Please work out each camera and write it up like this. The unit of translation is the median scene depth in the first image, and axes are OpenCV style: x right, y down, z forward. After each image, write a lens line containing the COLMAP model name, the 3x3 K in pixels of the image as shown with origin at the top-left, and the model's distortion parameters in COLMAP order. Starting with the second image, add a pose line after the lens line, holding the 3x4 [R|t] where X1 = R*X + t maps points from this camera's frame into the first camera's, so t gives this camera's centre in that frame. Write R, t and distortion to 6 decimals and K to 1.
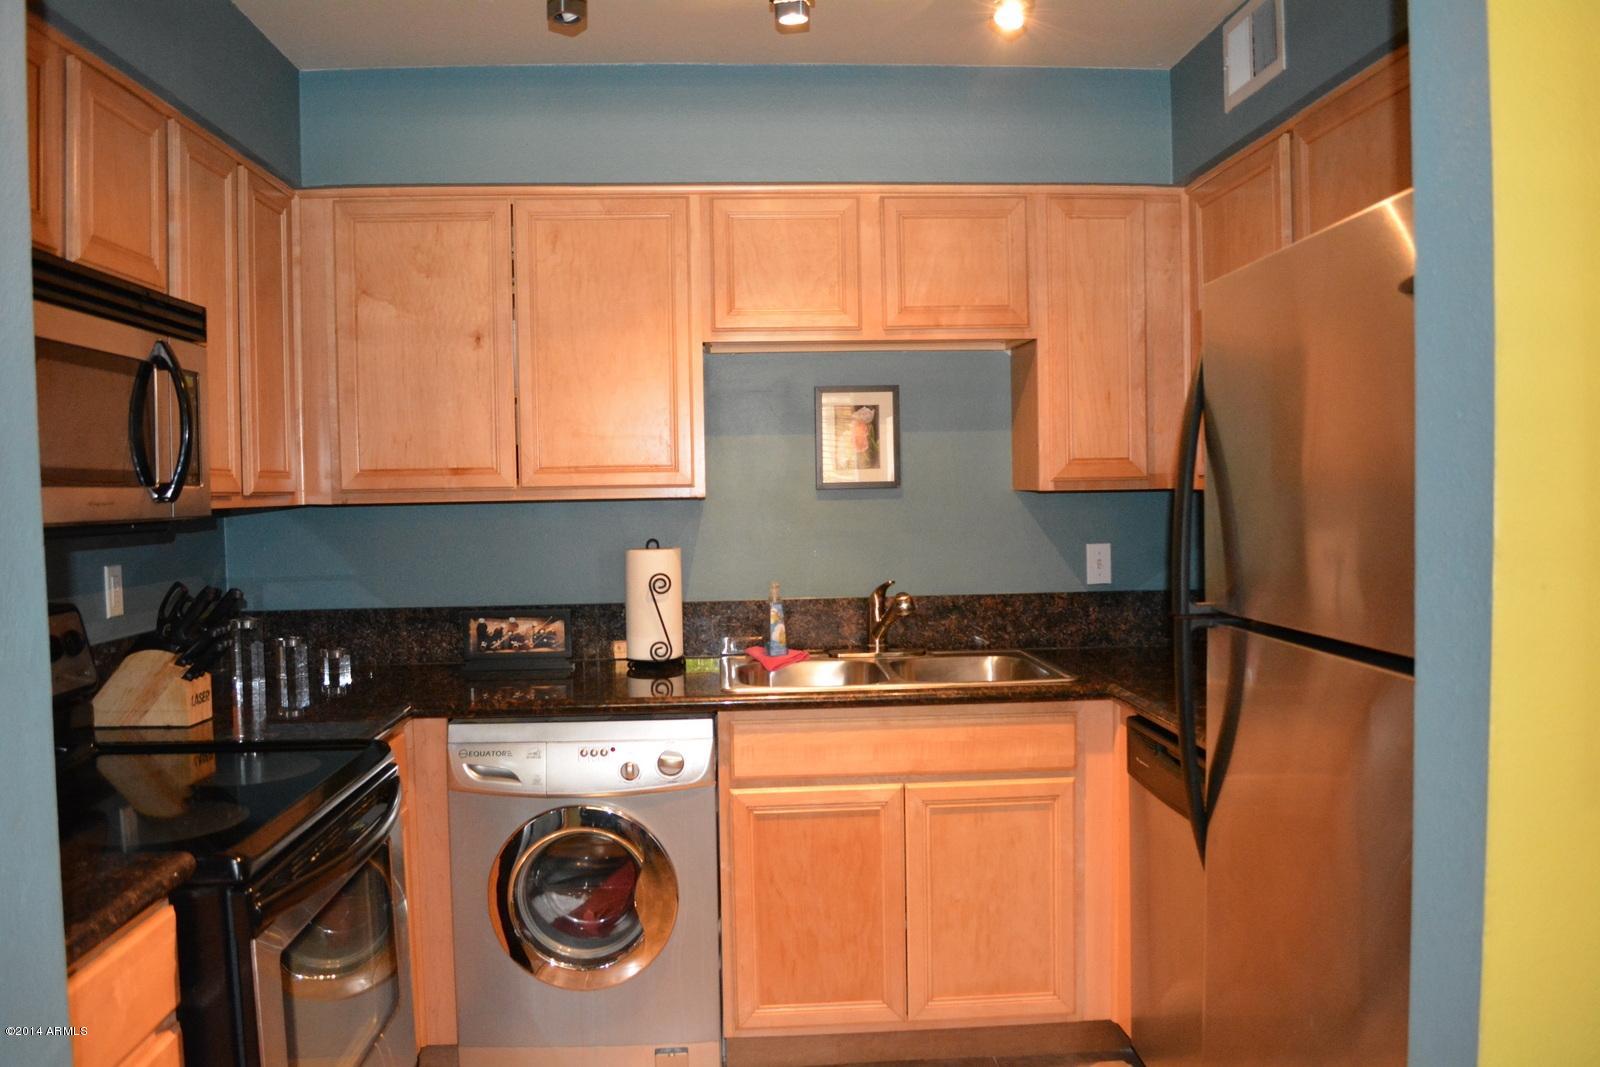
lens RADIAL K [[1264.4, 0, 805.7], [0, 1264.4, 541.9], [0, 0, 1]] dist [-0.078185, 0.008787]
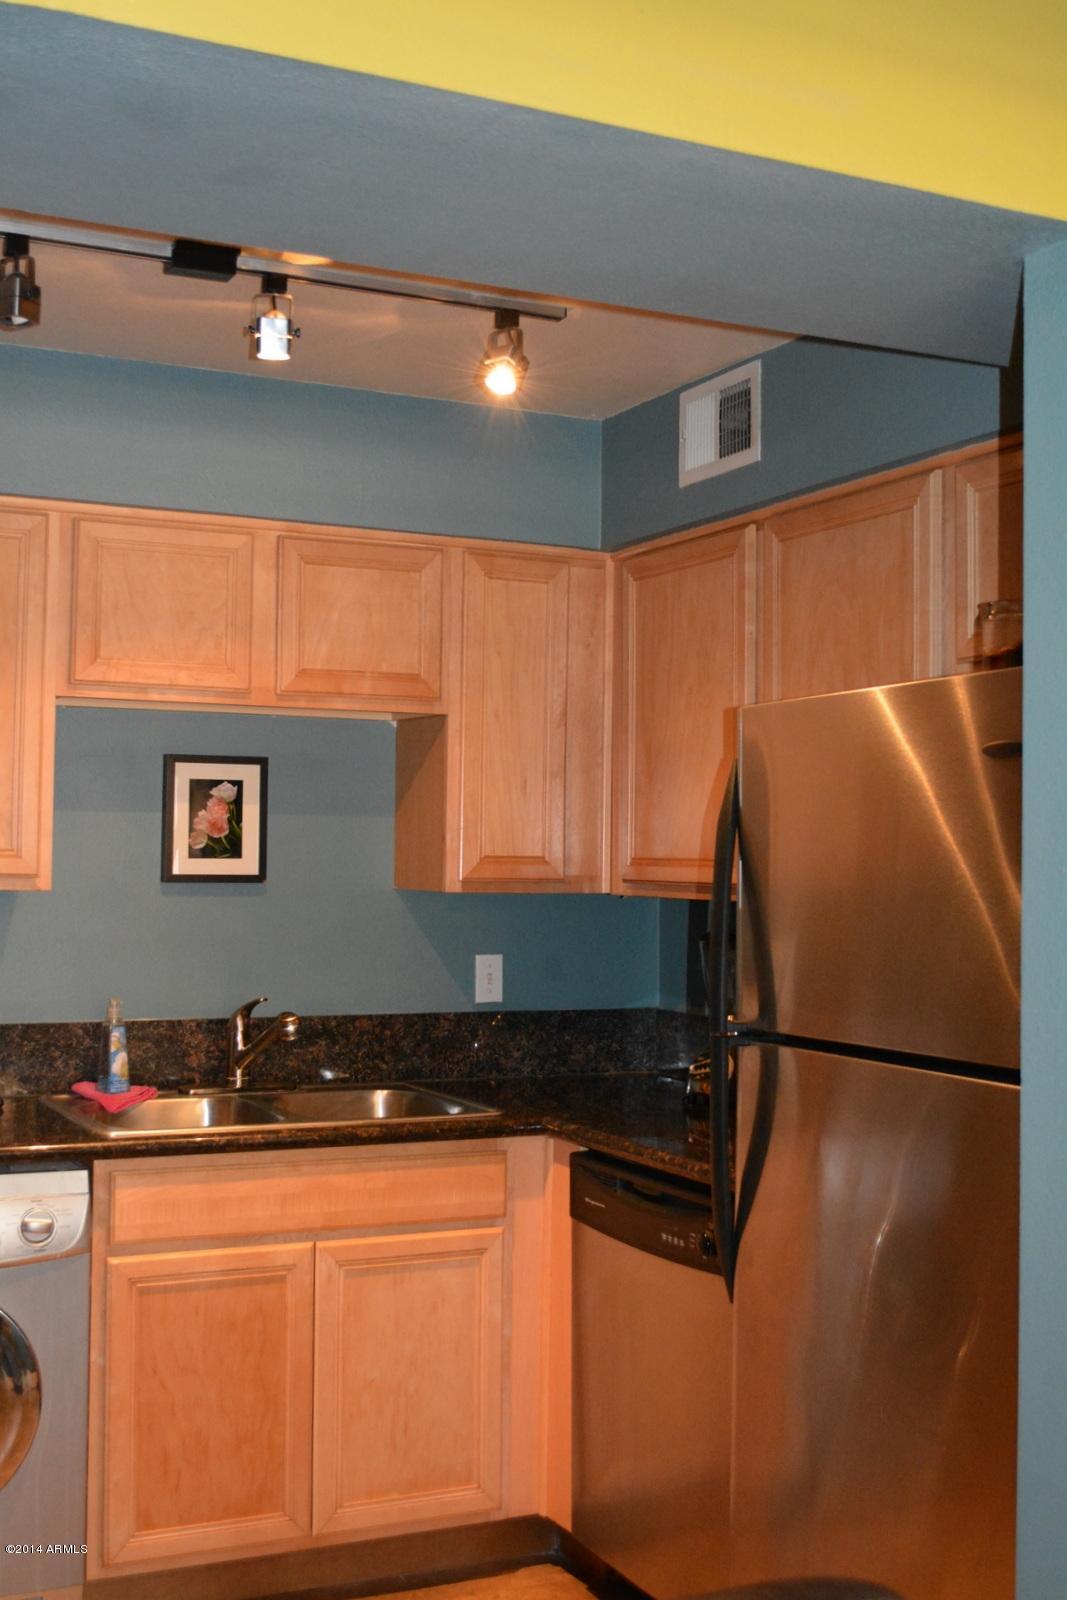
lens RADIAL K [[1866.0, 0, 537.4], [0, 1866.0, 808.4], [0, 0, 1]] dist [-0.045520, 0.000000]
pose [[0.926017, 0.040292, 0.375325, -0.243177], [-0.013355, 0.997162, -0.074097, -0.004796], [-0.377245, 0.063602, 0.923927, -0.199361]]
